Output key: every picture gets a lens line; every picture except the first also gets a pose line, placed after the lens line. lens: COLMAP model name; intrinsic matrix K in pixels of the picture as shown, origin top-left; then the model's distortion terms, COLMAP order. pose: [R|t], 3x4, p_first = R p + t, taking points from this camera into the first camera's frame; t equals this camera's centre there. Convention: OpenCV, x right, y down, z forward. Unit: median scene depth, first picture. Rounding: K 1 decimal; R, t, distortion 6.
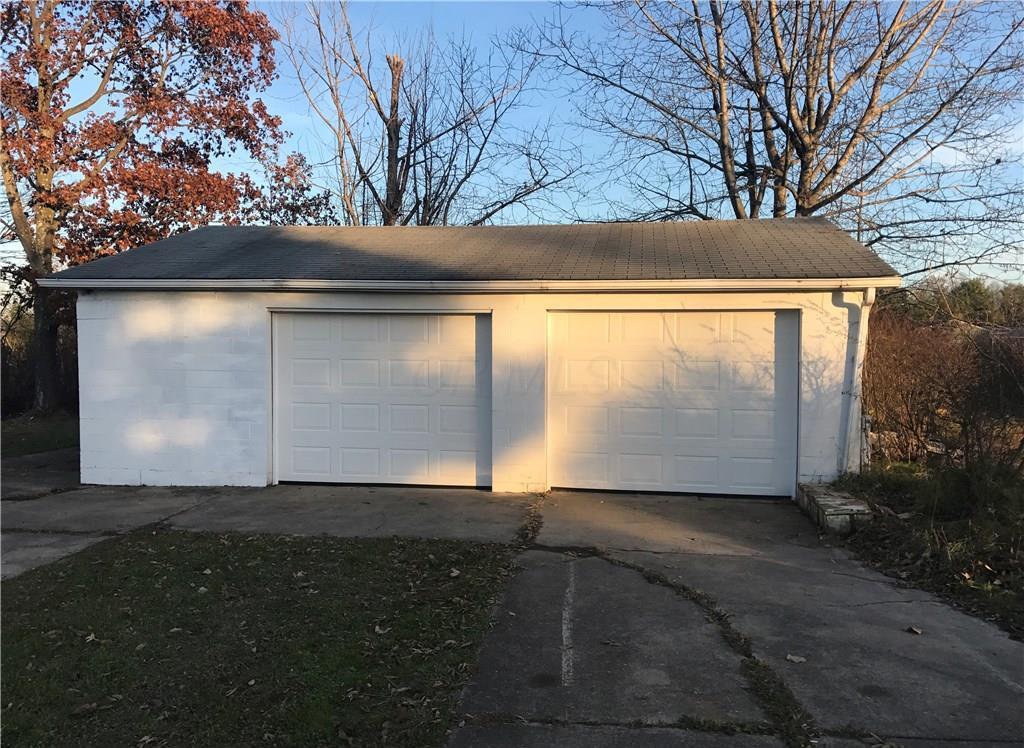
lens RADIAL K [[848.6, 0, 512.0], [0, 848.6, 374.0], [0, 0, 1]] dist [-0.000991, -0.000097]
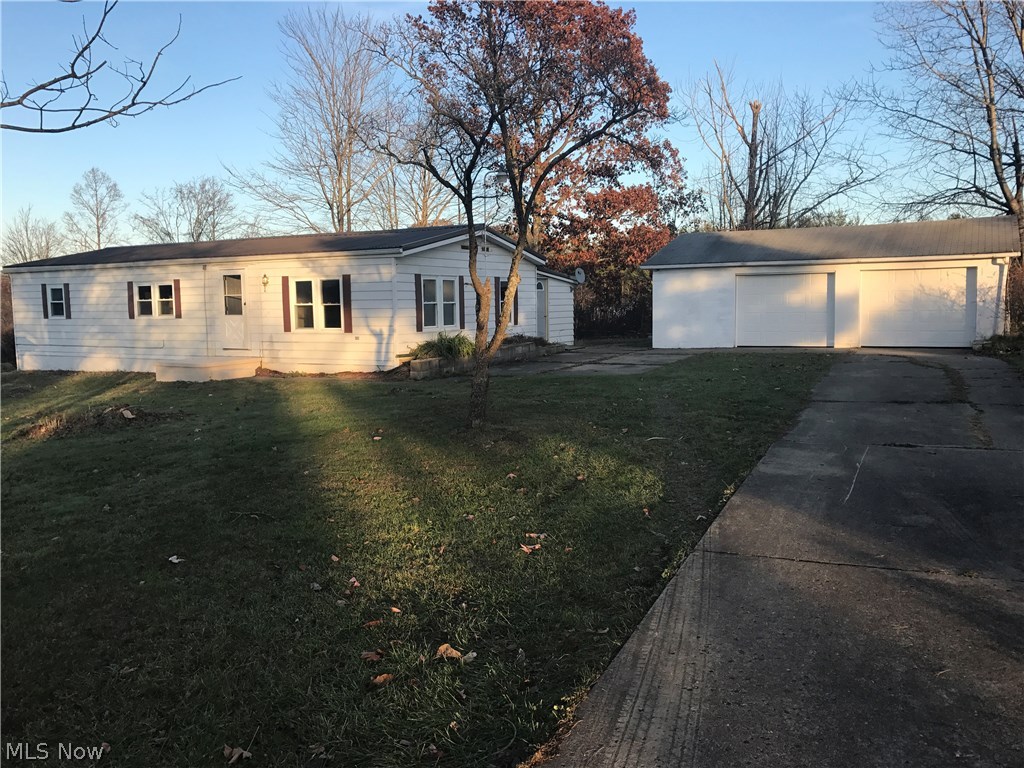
lens RADIAL K [[838.2, 0, 512.0], [0, 838.2, 384.0], [0, 0, 1]] dist [0.011750, 0.001288]
pose [[0.938074, 0.008809, -0.346322, -0.051379], [0.014251, 0.997849, 0.063981, 0.072304], [0.346141, -0.064954, 0.935931, -1.475899]]
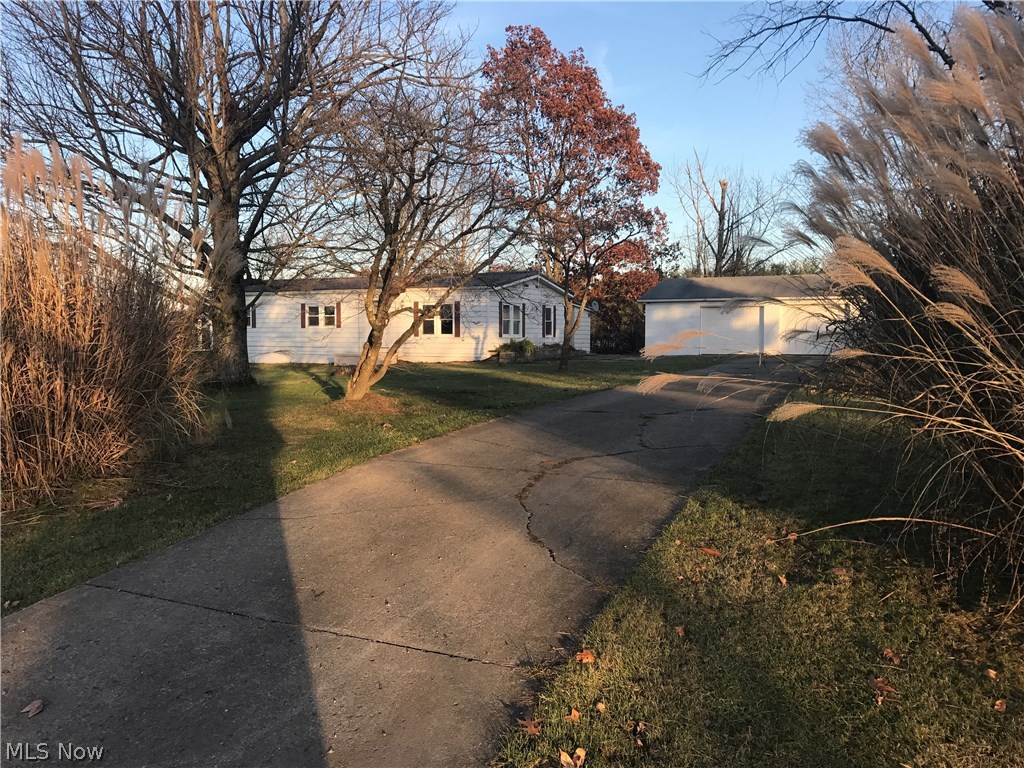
lens RADIAL K [[797.1, 0, 486.5], [0, 797.1, 407.0], [0, 0, 1]] dist [0.002496, 0.000281]
pose [[0.929484, 0.027843, -0.367809, 0.129877], [-0.007621, 0.998384, 0.056318, 0.163872], [0.368783, -0.049543, 0.928194, -2.517046]]
